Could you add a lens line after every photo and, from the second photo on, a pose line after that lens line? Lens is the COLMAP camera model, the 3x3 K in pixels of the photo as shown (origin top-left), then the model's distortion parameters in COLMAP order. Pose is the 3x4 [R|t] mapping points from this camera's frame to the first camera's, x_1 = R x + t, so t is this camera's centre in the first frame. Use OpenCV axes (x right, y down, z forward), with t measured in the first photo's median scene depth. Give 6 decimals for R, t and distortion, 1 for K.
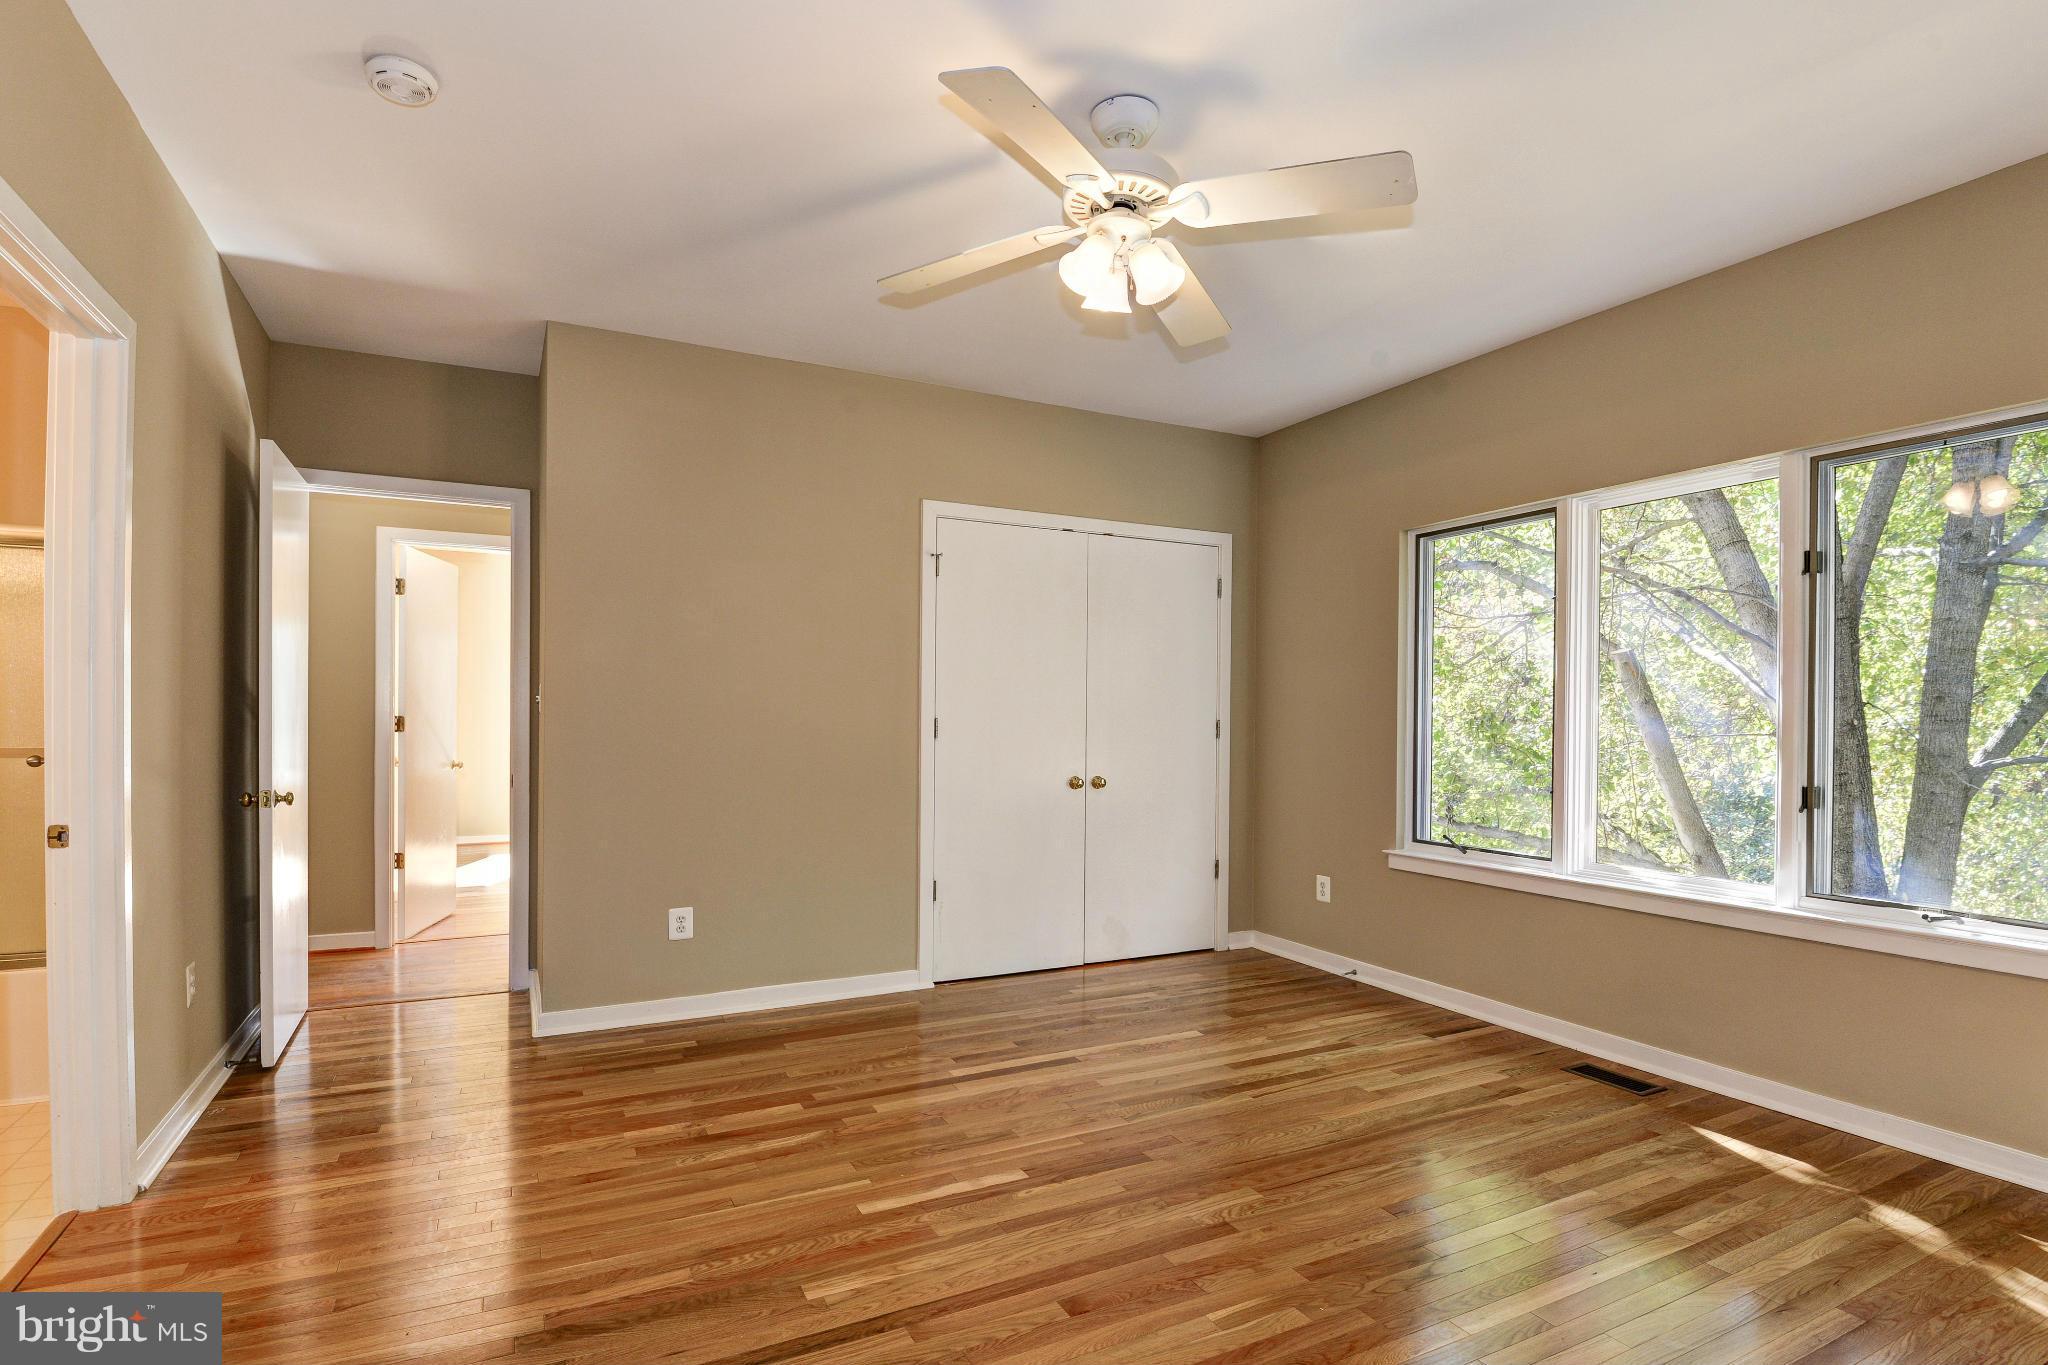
lens RADIAL K [[1004.9, 0, 1026.5], [0, 1004.9, 723.9], [0, 0, 1]] dist [0.000144, -0.000301]
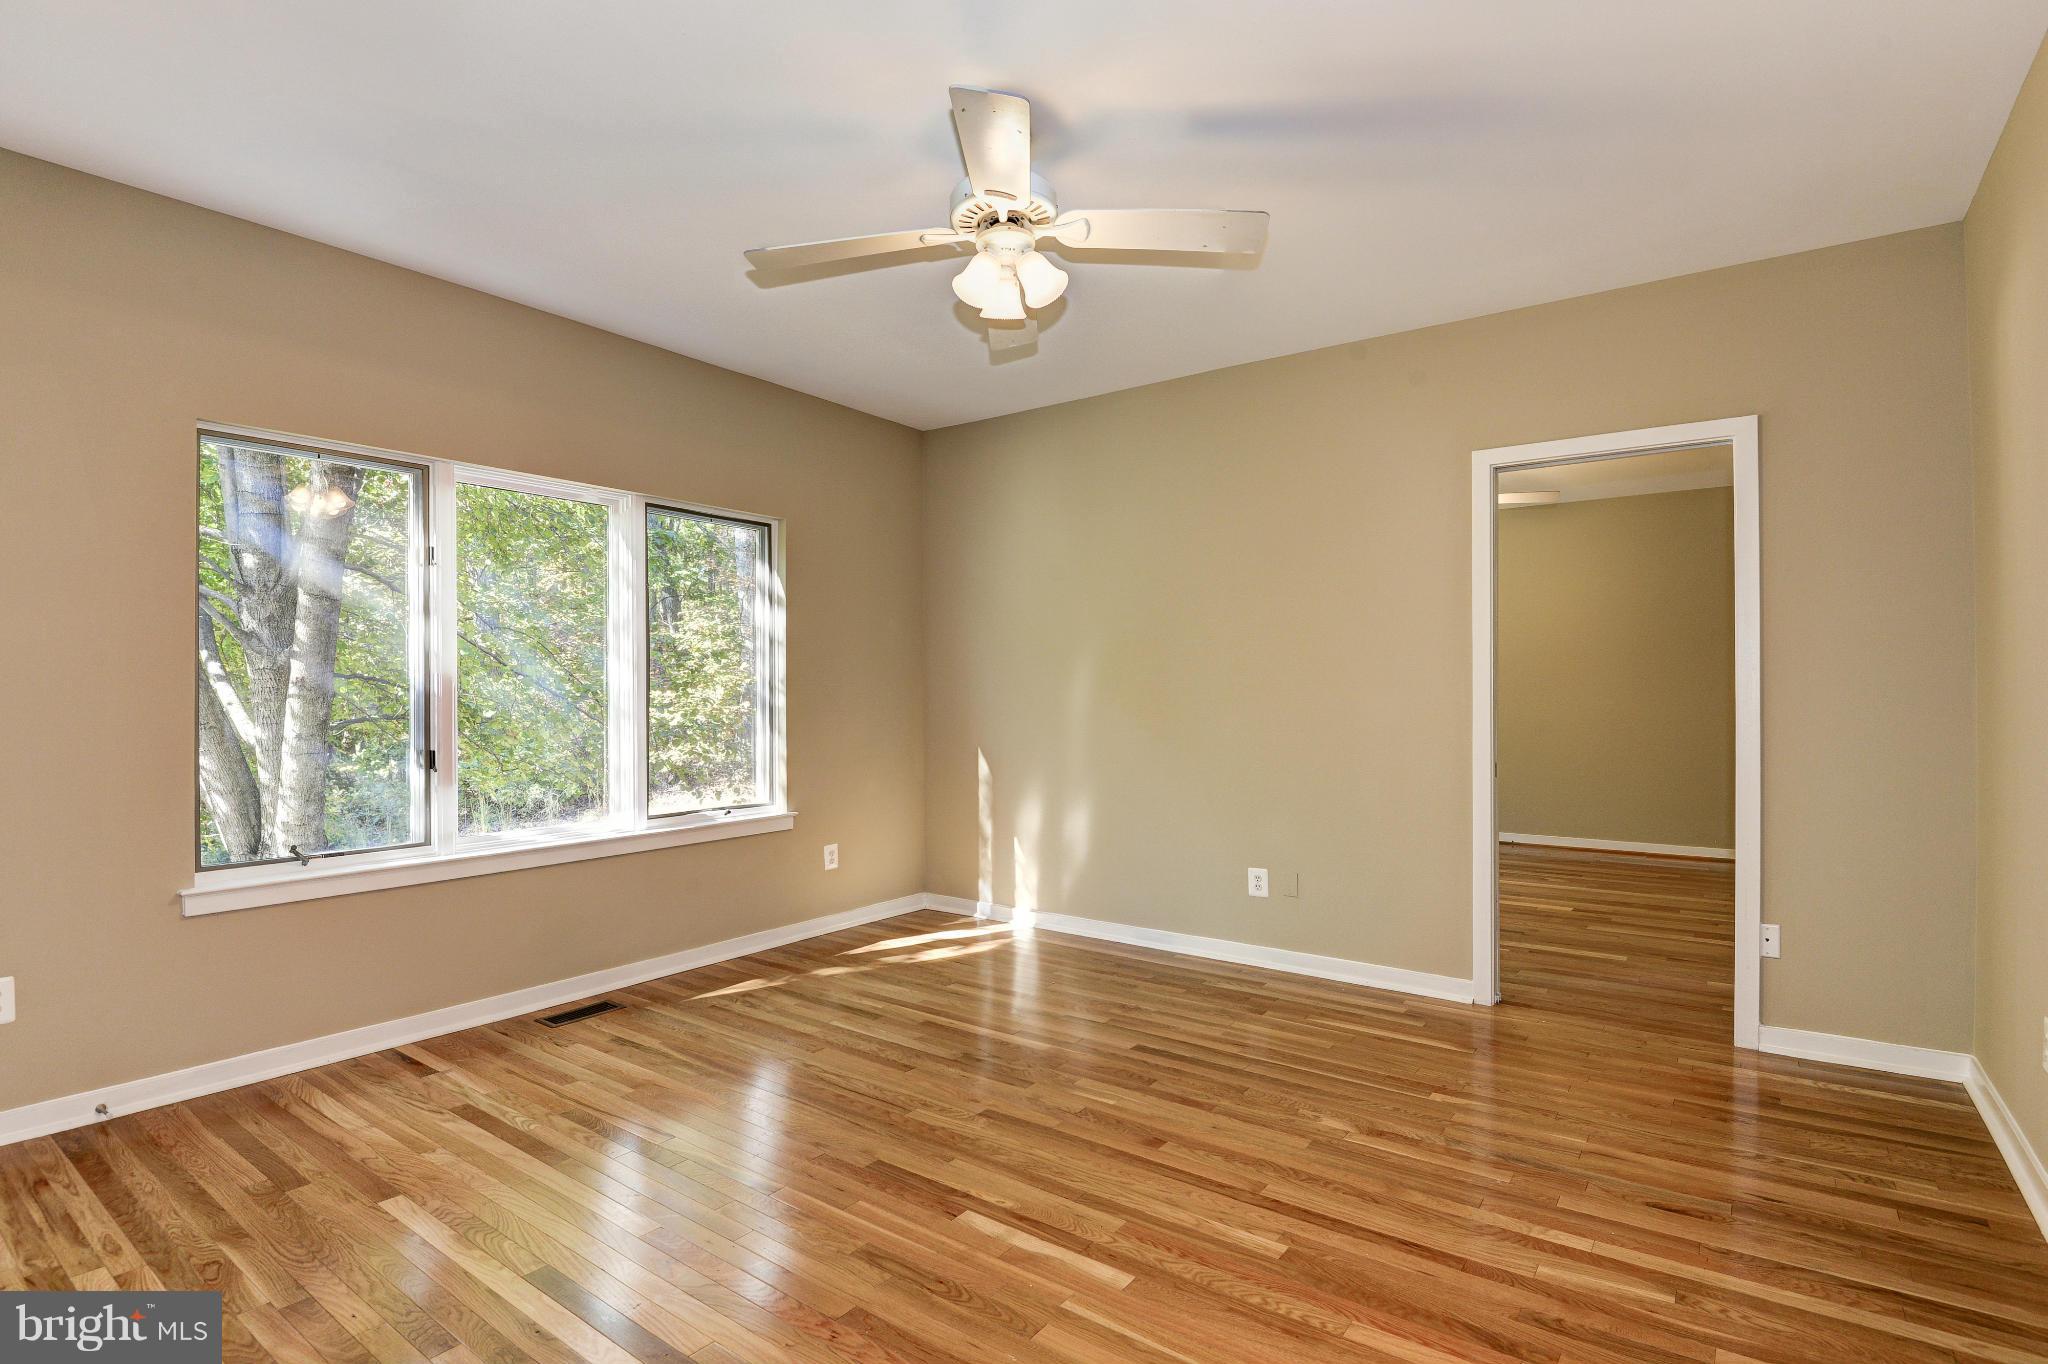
lens RADIAL K [[965.3, 0, 1038.3], [0, 965.3, 696.6], [0, 0, 1]] dist [0.000009, 0.000037]
pose [[-0.444241, -0.005958, 0.895888, -0.721873], [-0.000506, 0.999979, 0.006400, -0.011355], [-0.895907, 0.002390, -0.444235, 1.205165]]
